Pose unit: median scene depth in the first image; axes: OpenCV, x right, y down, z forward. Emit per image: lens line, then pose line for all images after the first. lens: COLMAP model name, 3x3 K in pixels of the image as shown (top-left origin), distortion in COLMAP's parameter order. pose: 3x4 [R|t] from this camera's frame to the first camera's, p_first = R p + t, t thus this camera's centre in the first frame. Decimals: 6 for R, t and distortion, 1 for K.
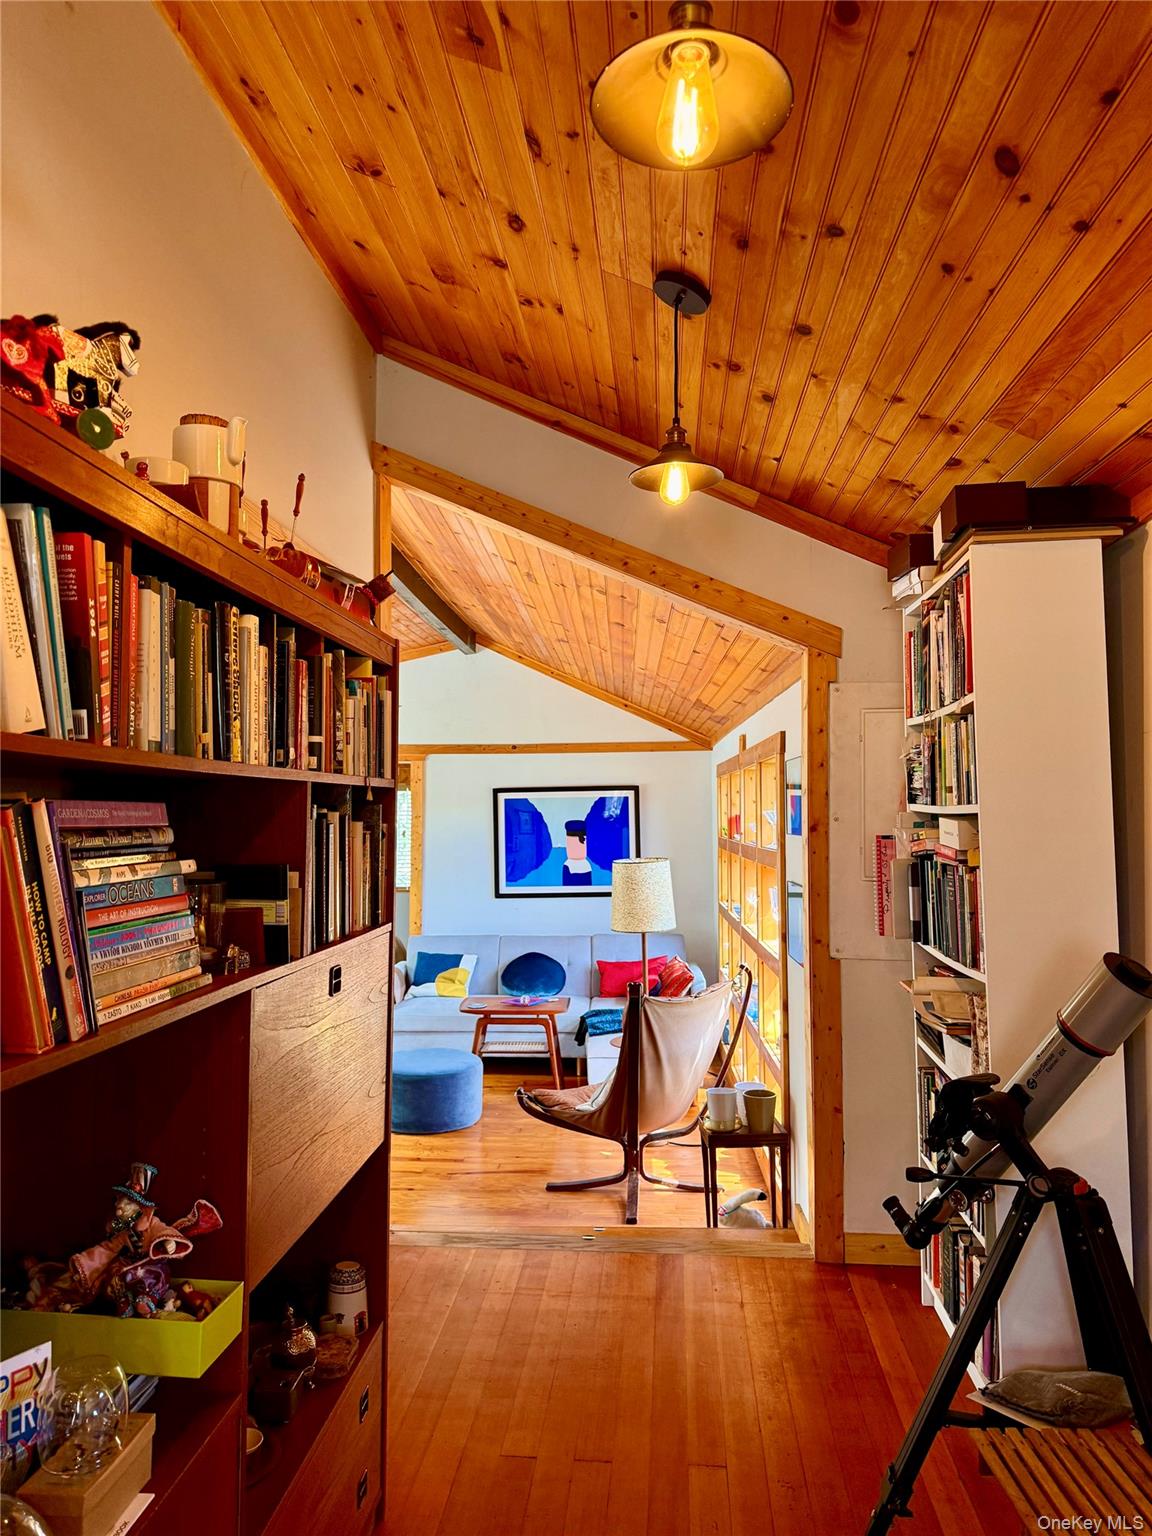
lens RADIAL K [[1083.3, 0, 575.1], [0, 1083.3, 761.1], [0, 0, 1]] dist [0.096962, -0.129117]
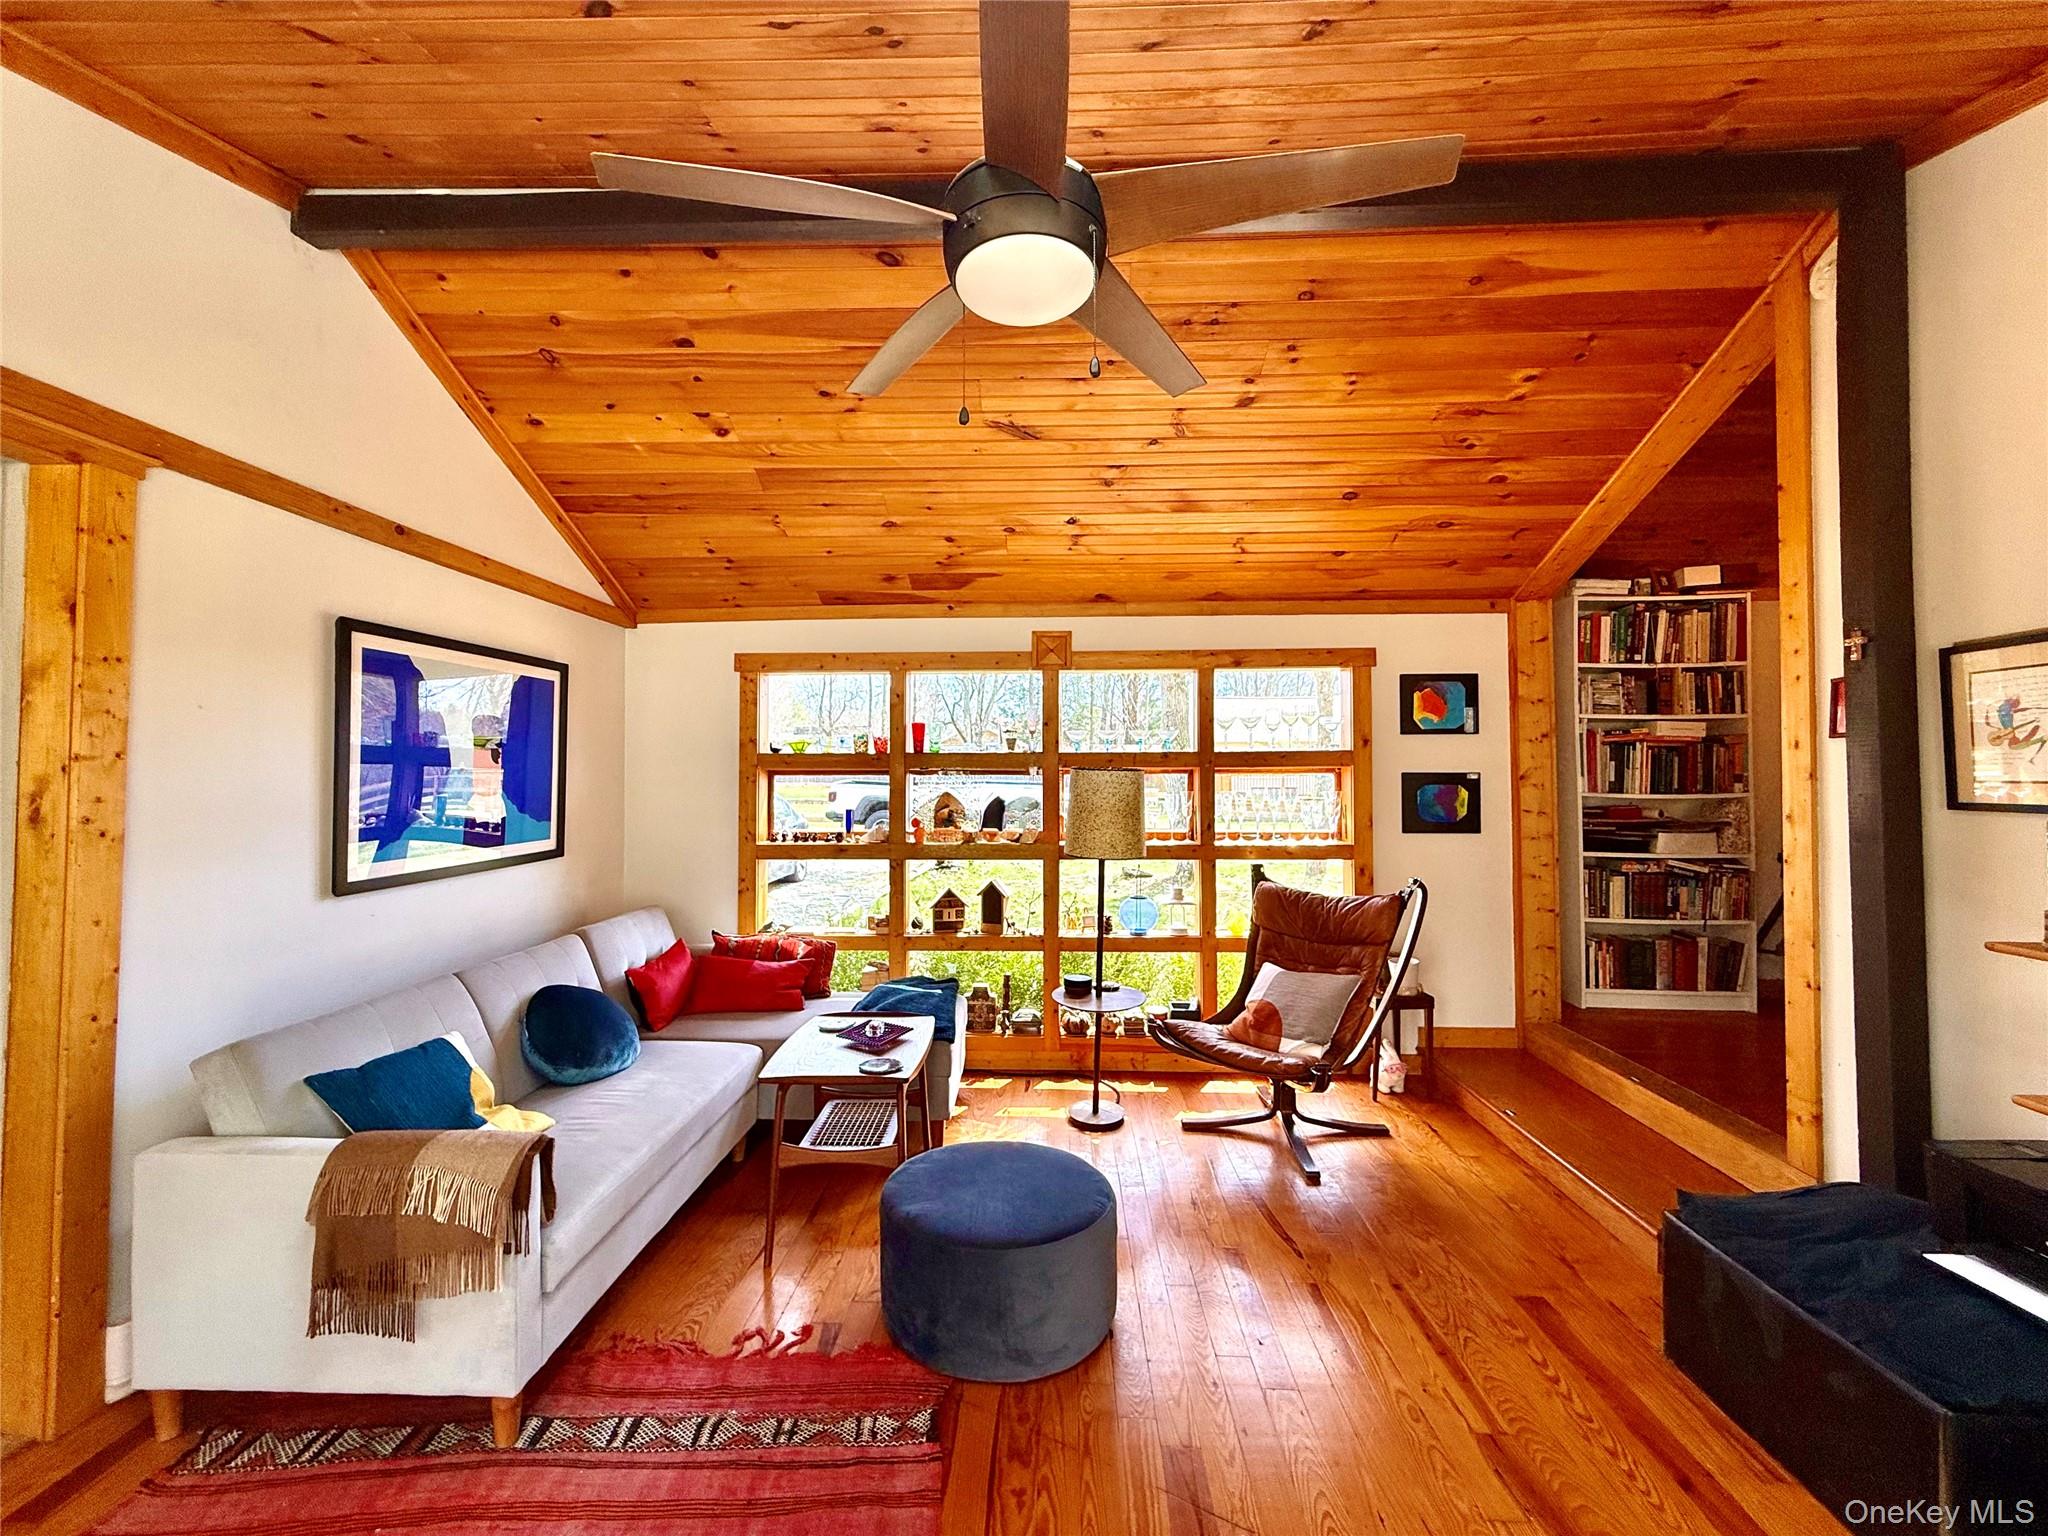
lens RADIAL K [[817.0, 0, 1017.4], [0, 817.0, 763.7], [0, 0, 1]] dist [0.001048, -0.000101]
pose [[-0.018055, 0.027618, 0.999455, -0.390888], [-0.042288, 0.998703, -0.028361, 0.079783], [-0.998942, -0.042777, -0.016864, 0.795741]]
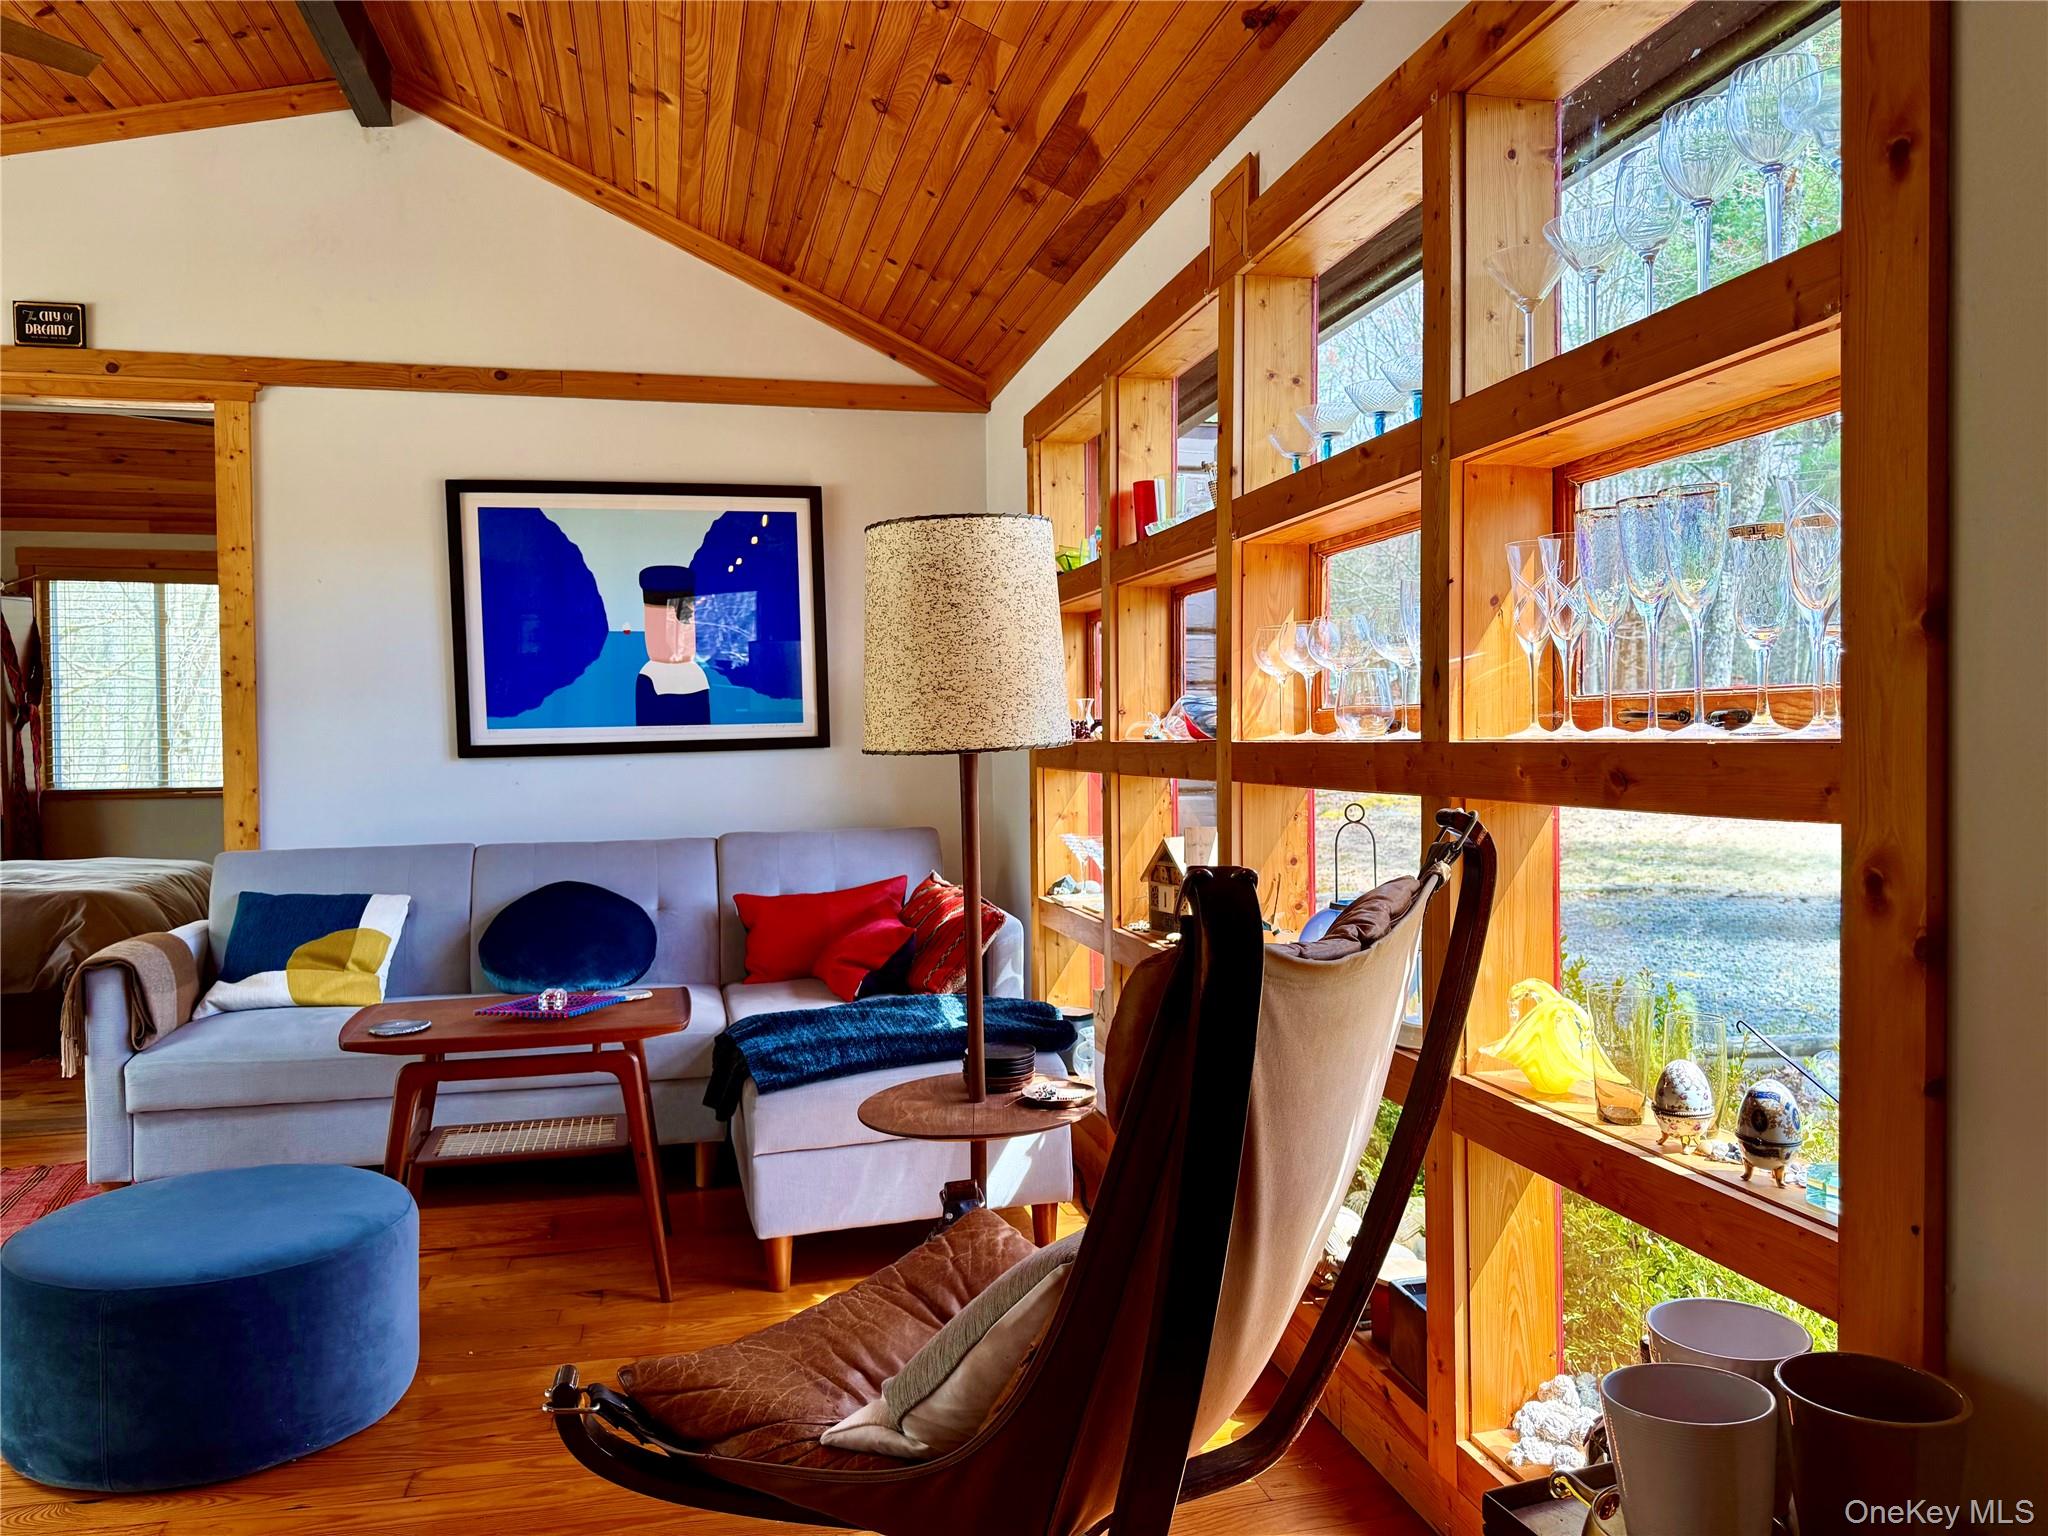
lens RADIAL K [[1444.4, 0, 1017.9], [0, 1444.4, 761.0], [0, 0, 1]] dist [0.096962, -0.129117]
pose [[0.959468, -0.014604, 0.281439, -0.029167], [-0.002831, 0.998107, 0.061442, 0.098239], [-0.281803, -0.059748, 0.957610, 0.446244]]
